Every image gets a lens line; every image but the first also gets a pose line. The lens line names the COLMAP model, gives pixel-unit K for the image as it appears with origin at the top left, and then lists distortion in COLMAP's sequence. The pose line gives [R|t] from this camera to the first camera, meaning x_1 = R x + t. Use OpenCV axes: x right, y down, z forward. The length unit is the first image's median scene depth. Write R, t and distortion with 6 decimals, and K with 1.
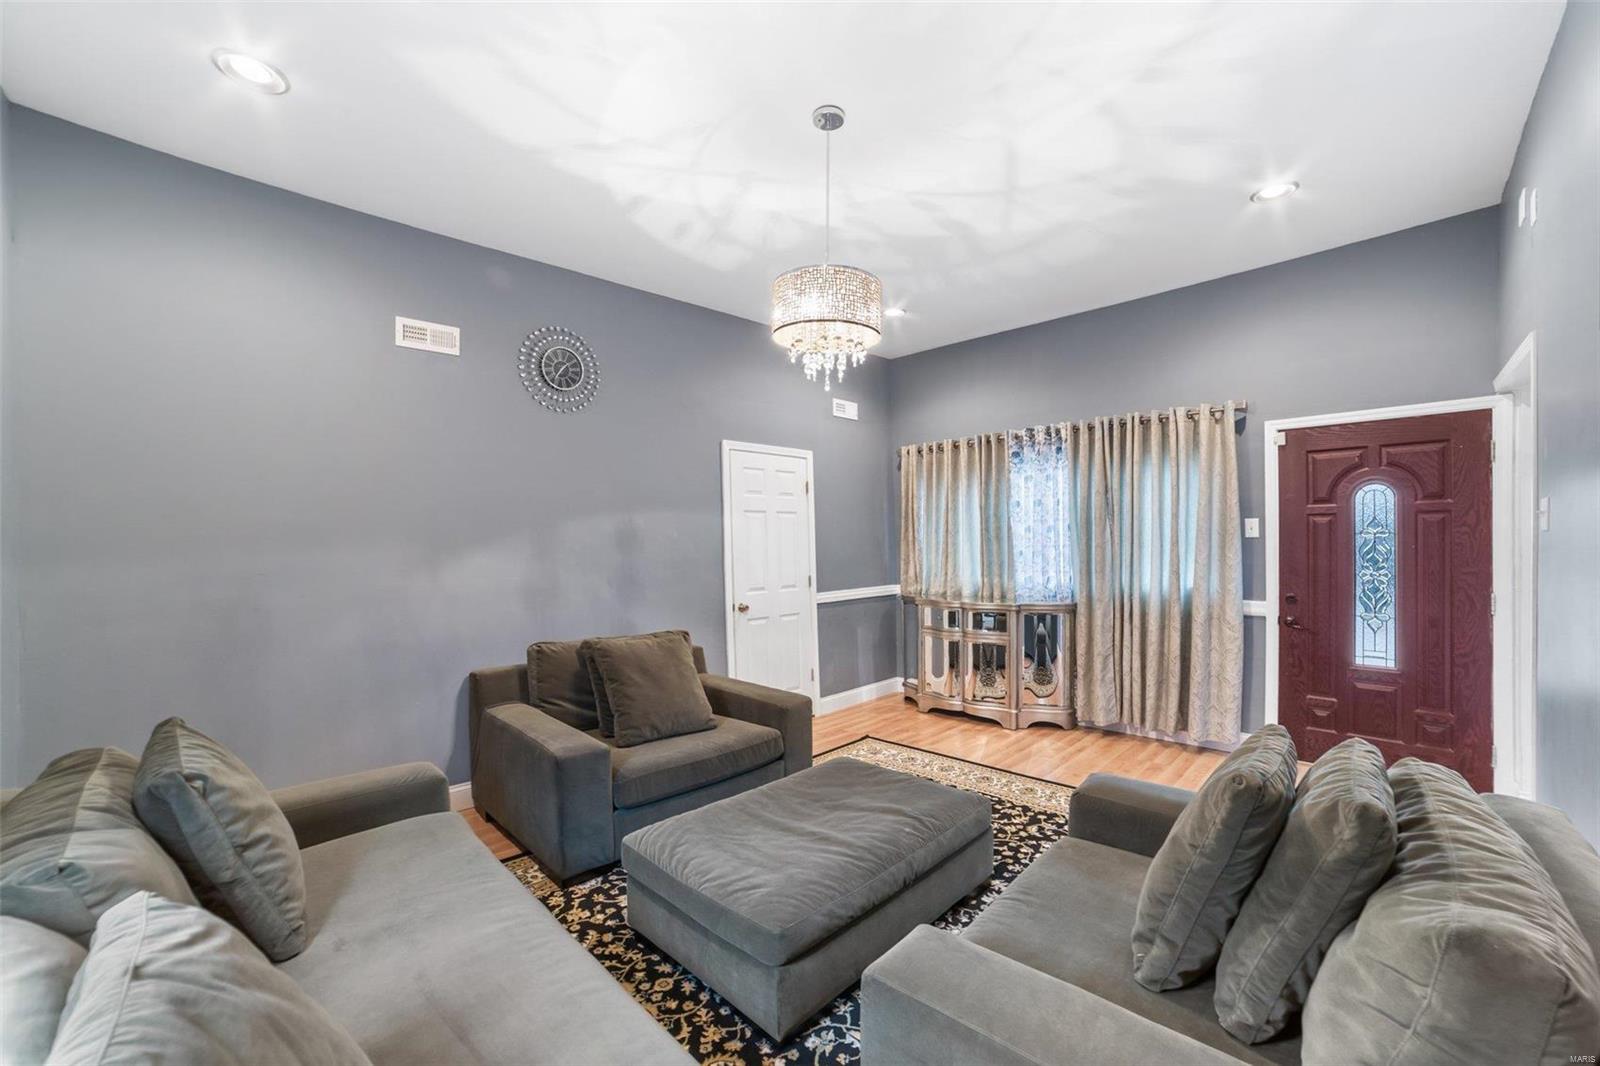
lens RADIAL K [[632.6, 0, 805.7], [0, 632.6, 540.5], [0, 0, 1]] dist [-0.094266, 0.041862]
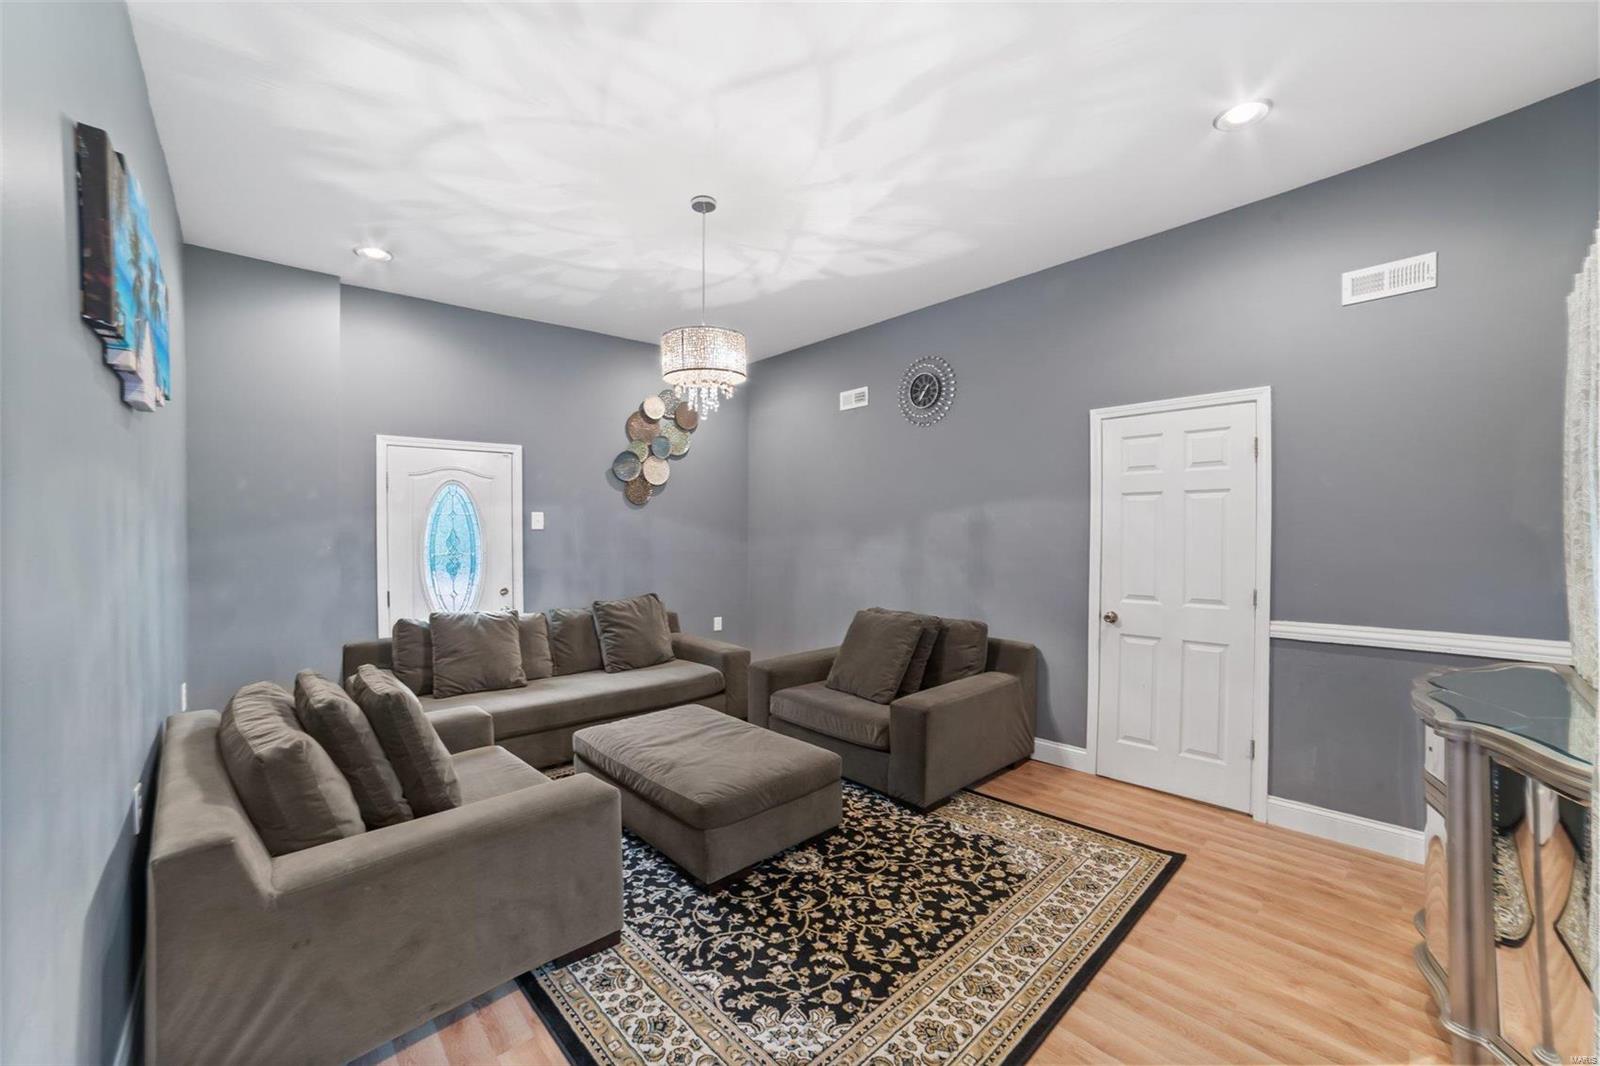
lens RADIAL K [[622.8, 0, 800.0], [0, 622.8, 533.0], [0, 0, 1]] dist [-0.079240, 0.029237]
pose [[-0.029917, 0.015847, -0.999427, 0.927032], [0.007272, 0.999851, 0.015636, -0.019343], [0.999526, -0.006800, -0.030028, 0.874559]]
